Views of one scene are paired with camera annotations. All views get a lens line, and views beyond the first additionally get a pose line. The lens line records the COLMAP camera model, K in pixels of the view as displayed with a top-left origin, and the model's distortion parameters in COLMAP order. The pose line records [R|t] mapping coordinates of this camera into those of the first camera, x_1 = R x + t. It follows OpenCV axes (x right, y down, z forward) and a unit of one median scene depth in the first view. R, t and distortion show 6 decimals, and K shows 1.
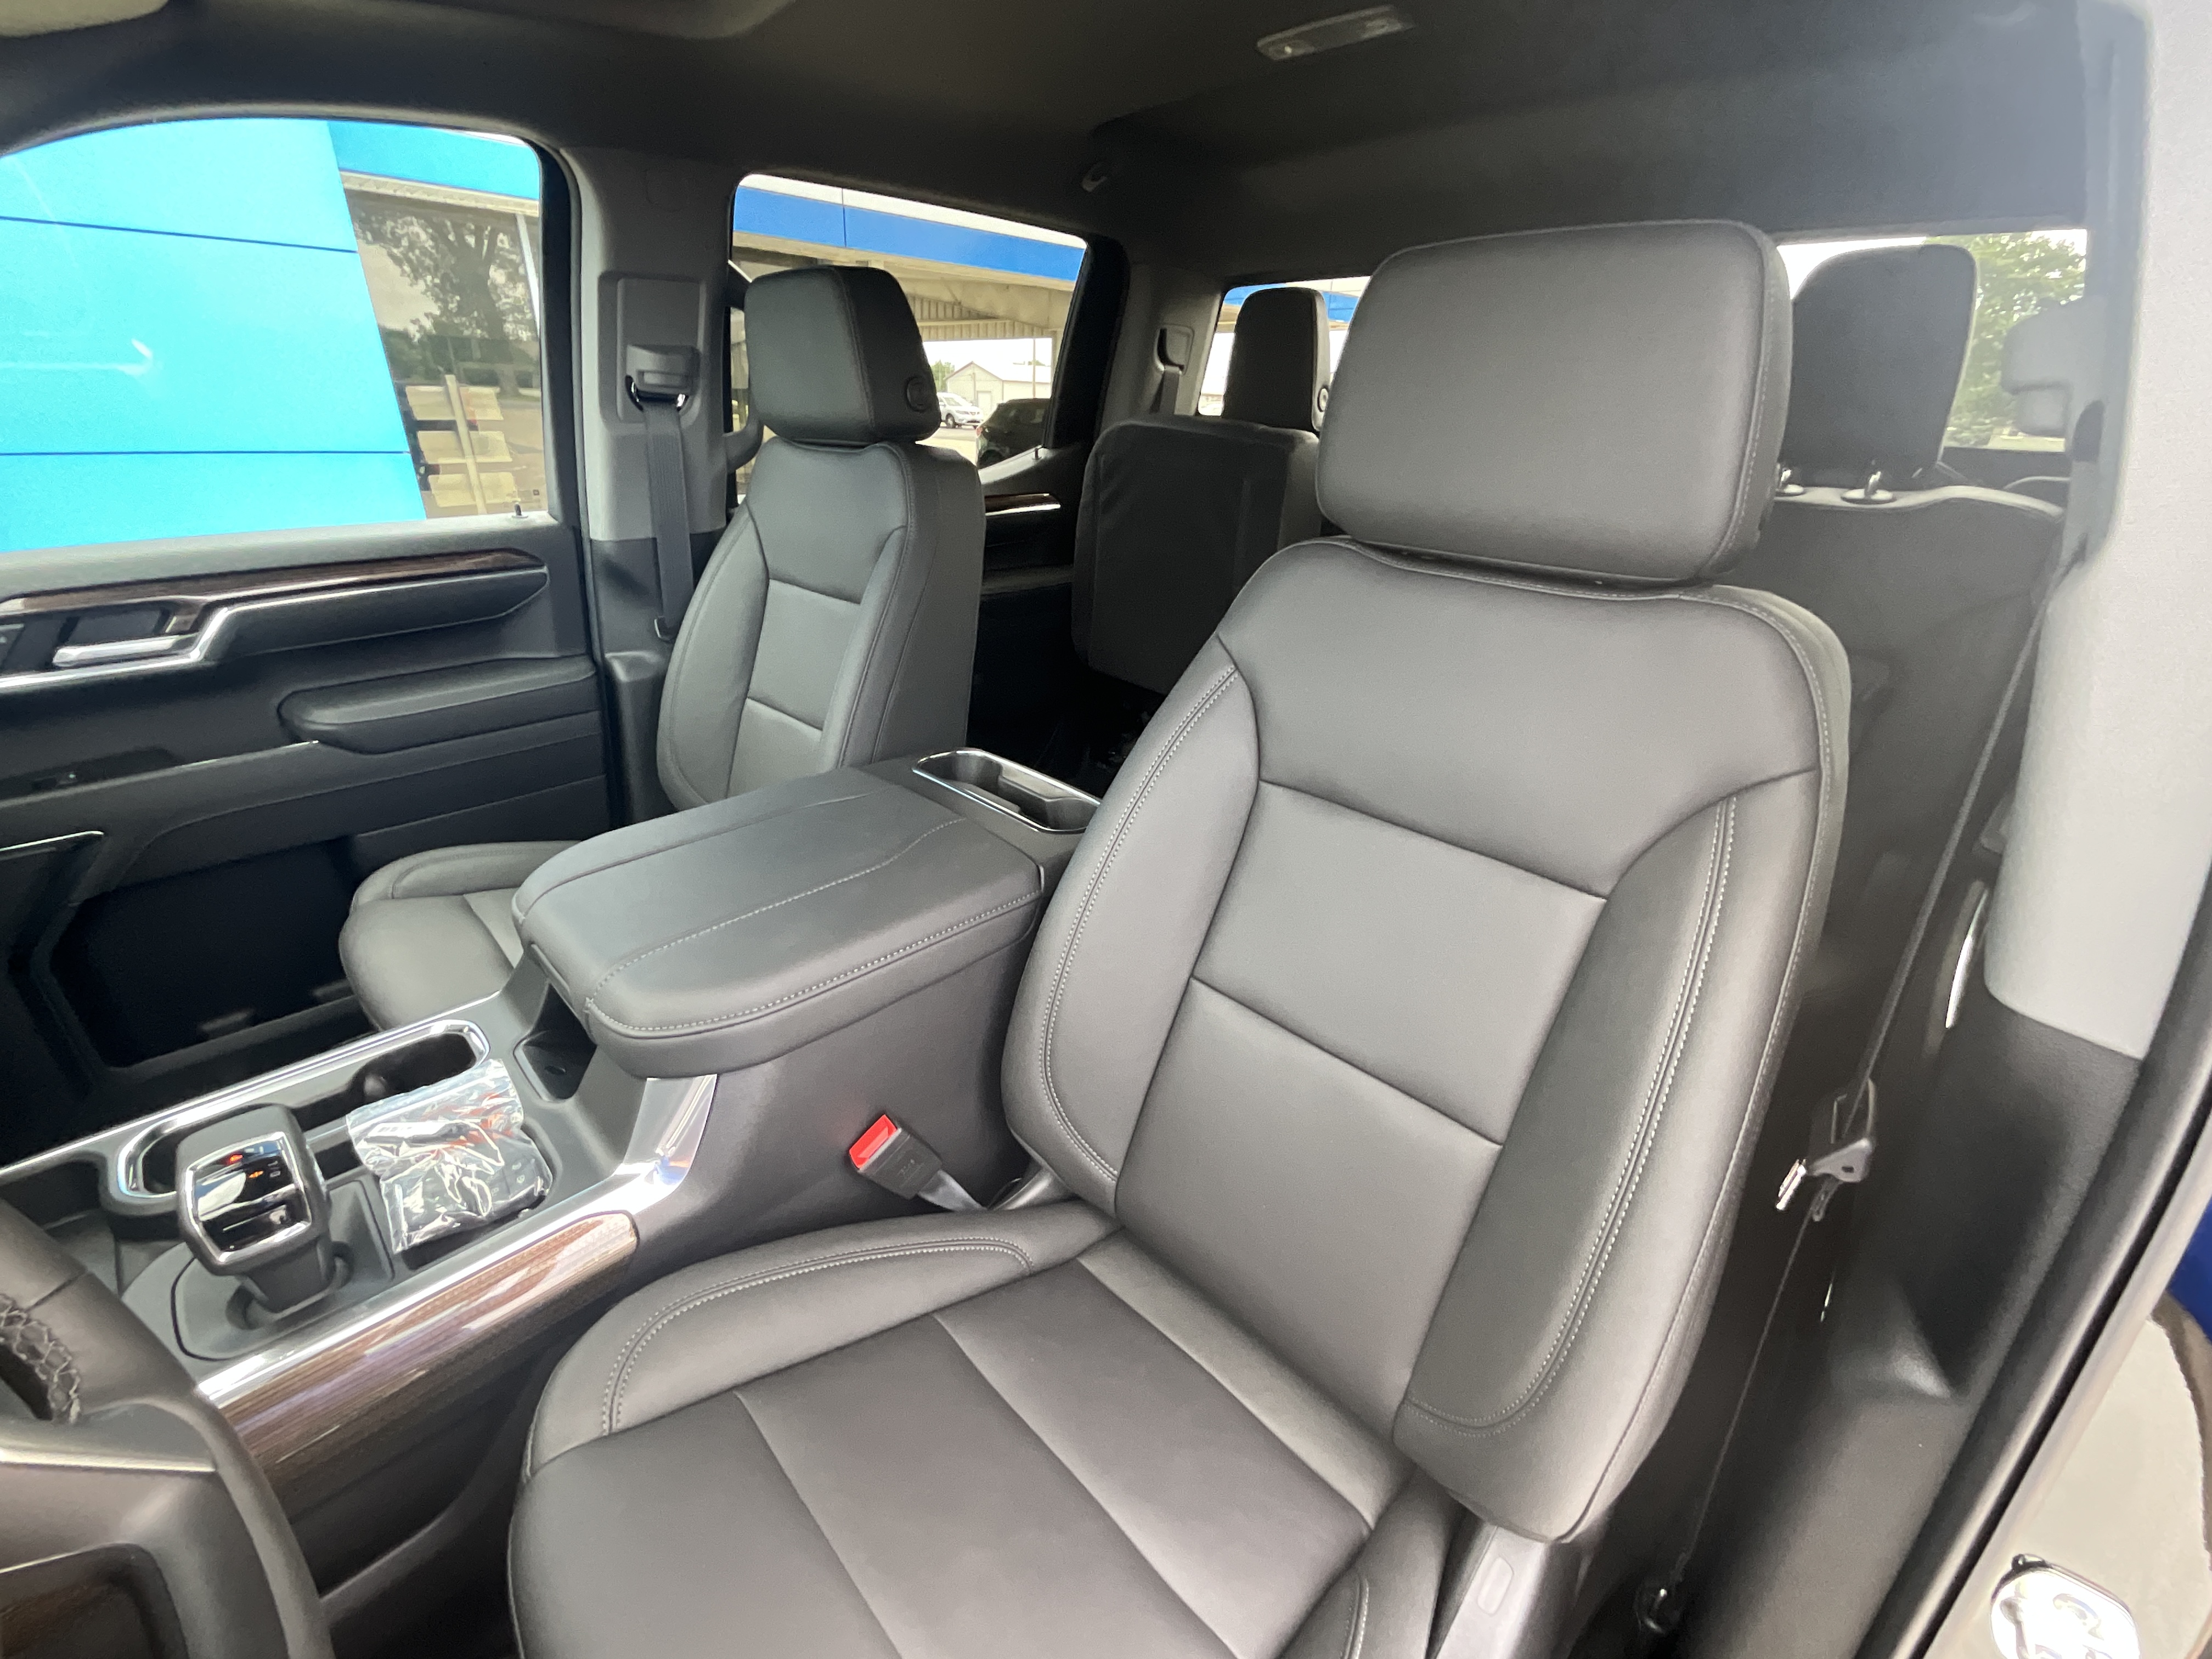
lens RADIAL K [[949.5, 0, 1106.0], [0, 949.5, 829.5], [0, 0, 1]] dist [0.002264, -0.000087]
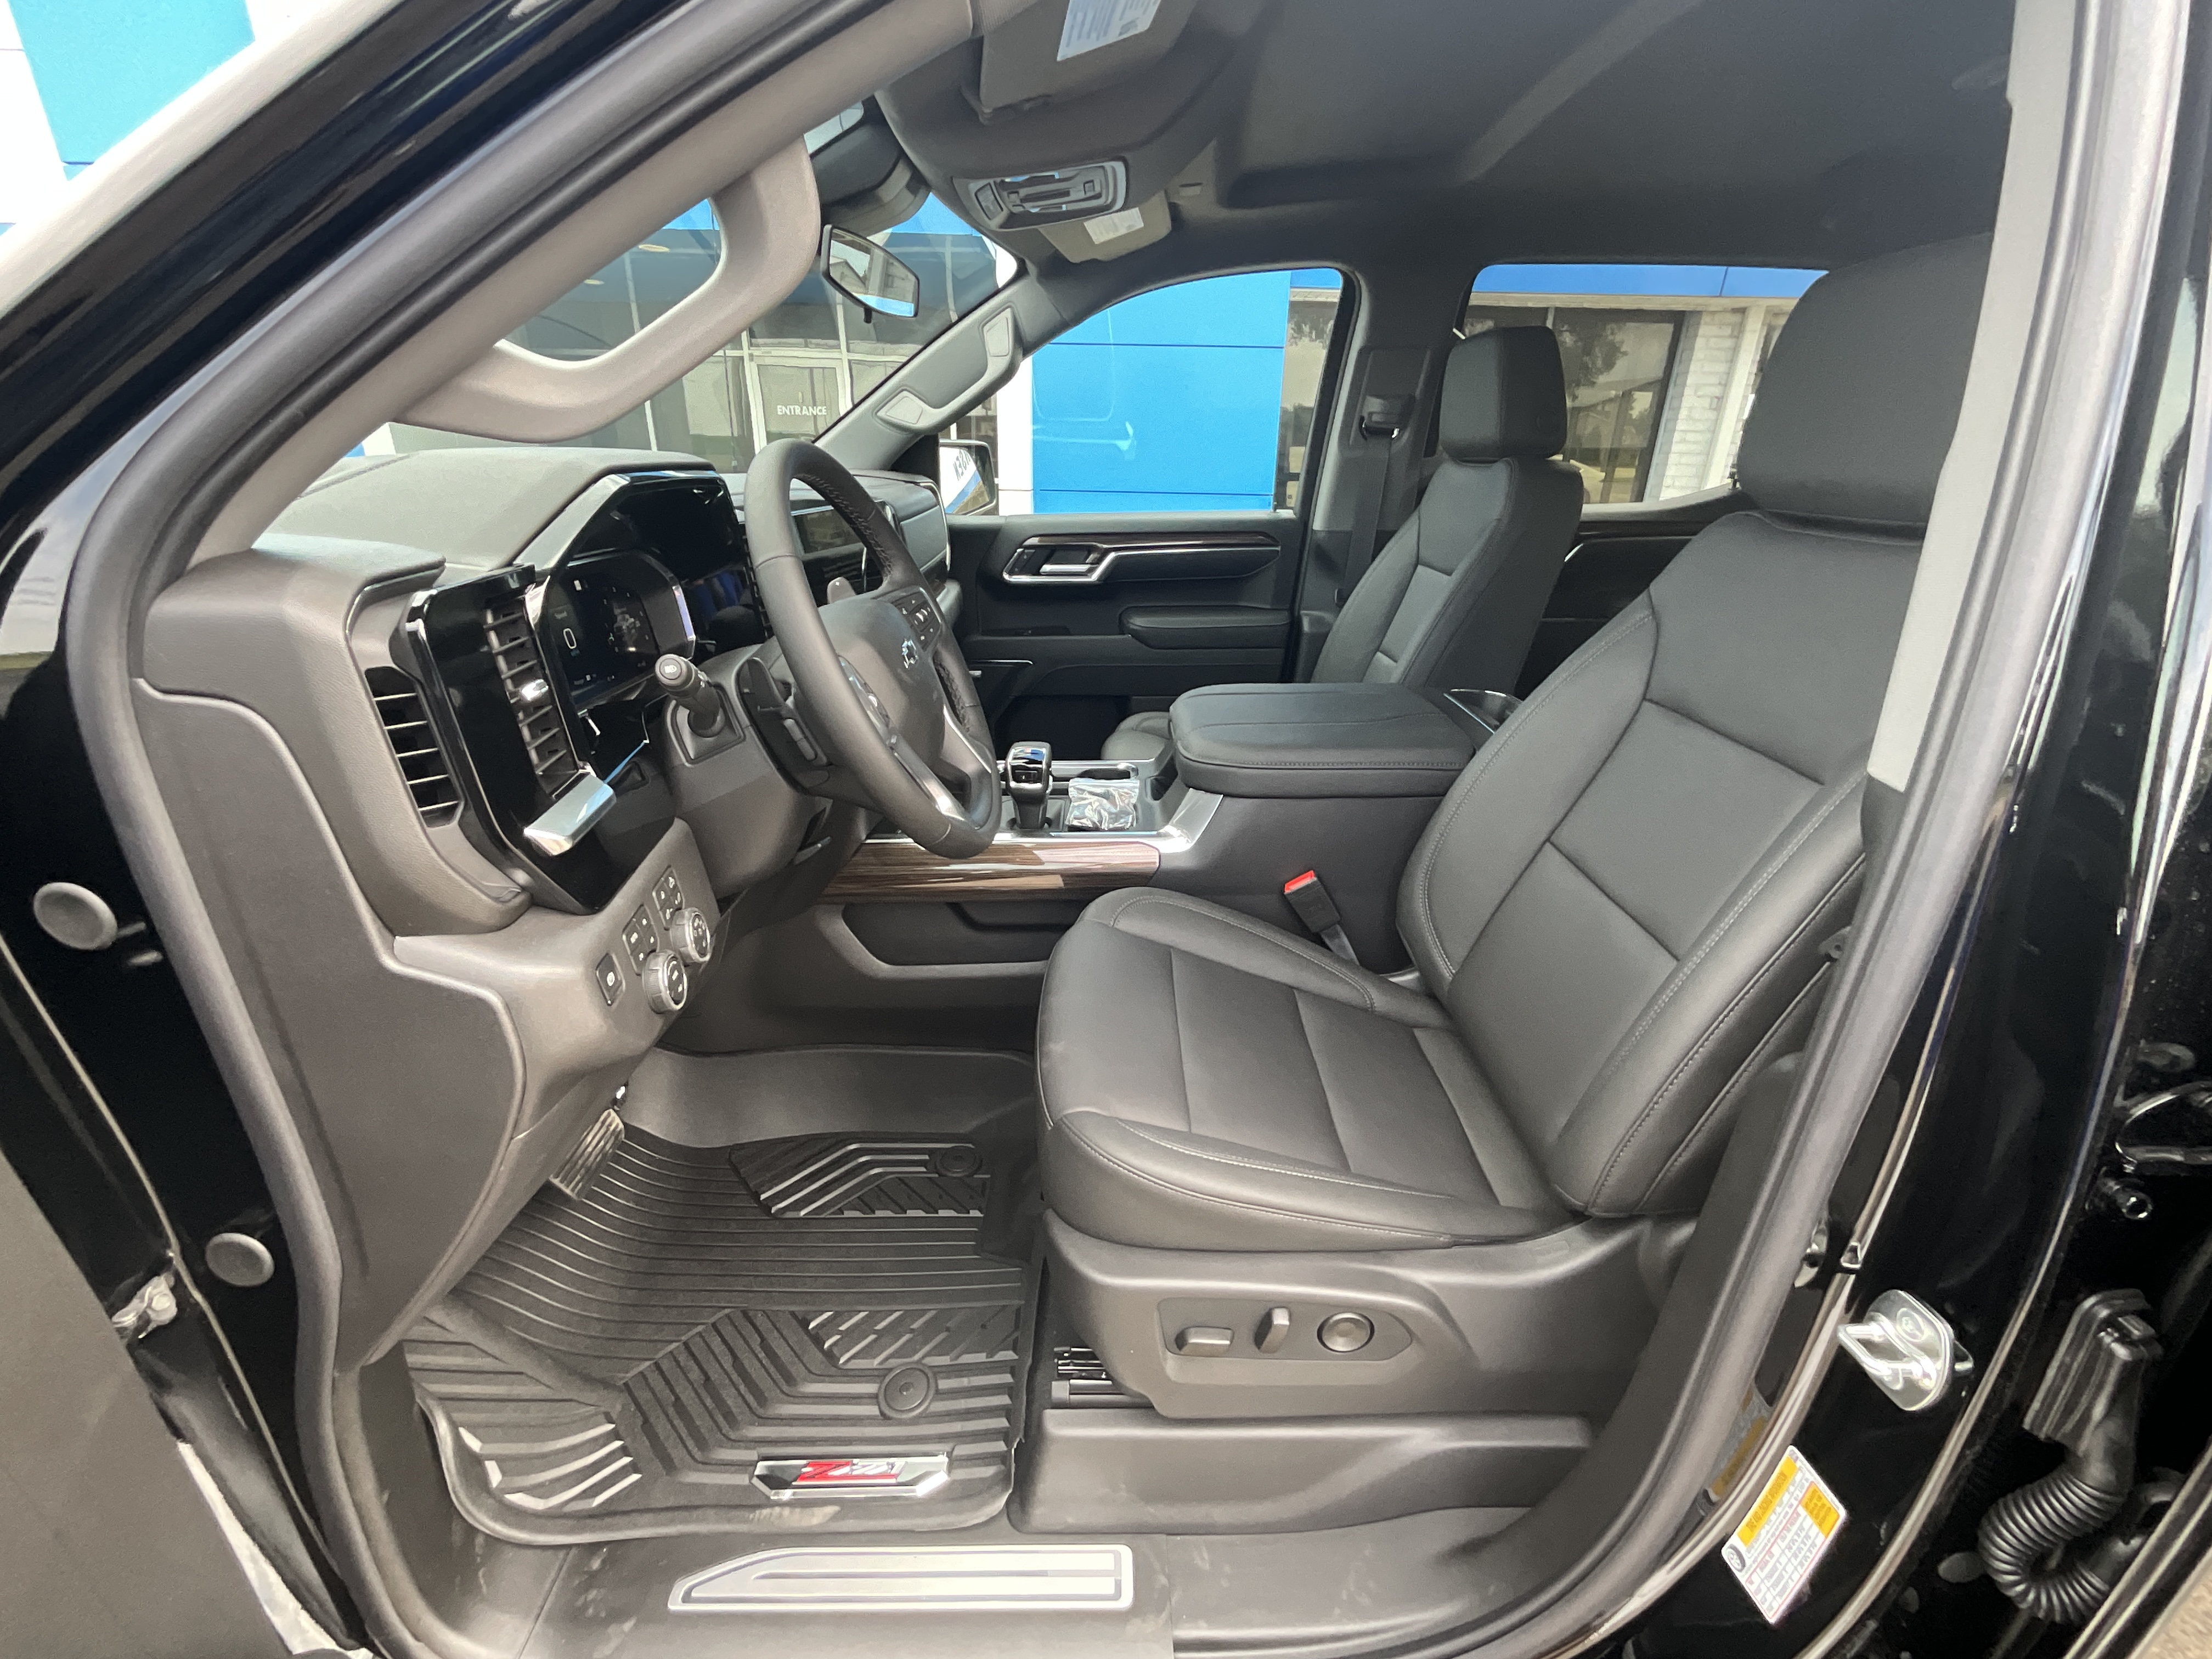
lens RADIAL K [[949.5, 0, 1106.0], [0, 949.5, 829.5], [0, 0, 1]] dist [0.002264, -0.000087]
pose [[0.711479, 0.251699, -0.656083, 0.363444], [-0.289084, 0.955824, 0.053200, 0.176352], [0.640490, 0.151812, 0.752812, -0.266742]]
